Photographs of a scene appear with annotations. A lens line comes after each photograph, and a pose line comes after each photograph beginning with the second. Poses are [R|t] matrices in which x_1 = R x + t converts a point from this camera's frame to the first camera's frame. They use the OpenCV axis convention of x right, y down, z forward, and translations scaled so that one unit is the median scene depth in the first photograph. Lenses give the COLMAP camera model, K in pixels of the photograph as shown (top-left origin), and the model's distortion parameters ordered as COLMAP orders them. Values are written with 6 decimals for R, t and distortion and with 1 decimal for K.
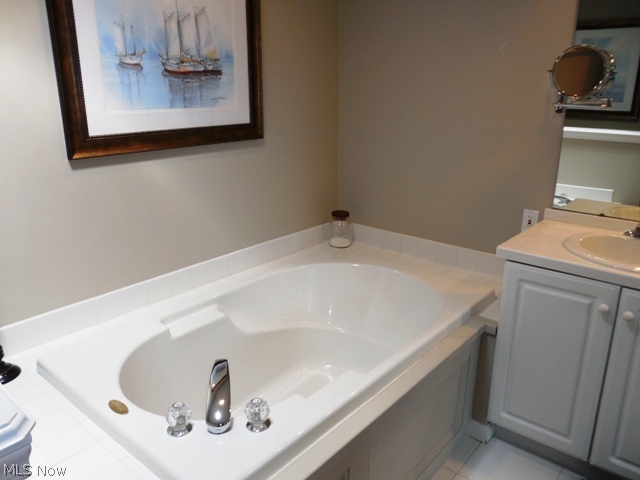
lens RADIAL K [[494.5, 0, 320.0], [0, 494.5, 240.0], [0, 0, 1]] dist [-0.045452, -0.001954]
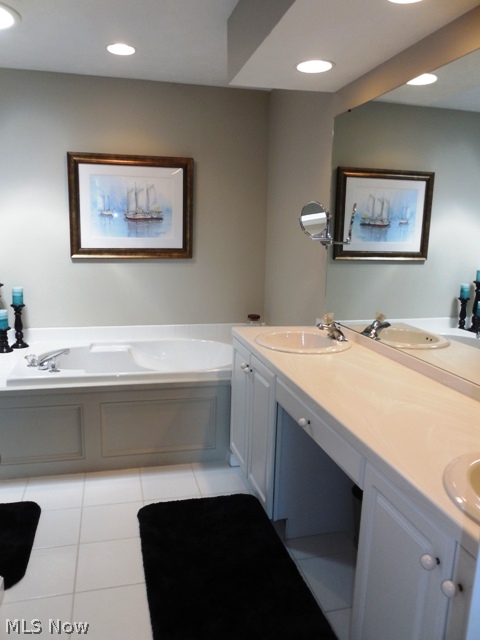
lens RADIAL K [[494.5, 0, 240.0], [0, 494.5, 320.0], [0, 0, 1]] dist [-0.045452, -0.001954]
pose [[0.807507, 0.121135, -0.577286, 1.194284], [-0.194773, 0.978549, -0.067115, 0.089885], [0.556773, 0.166636, 0.813779, -0.258791]]
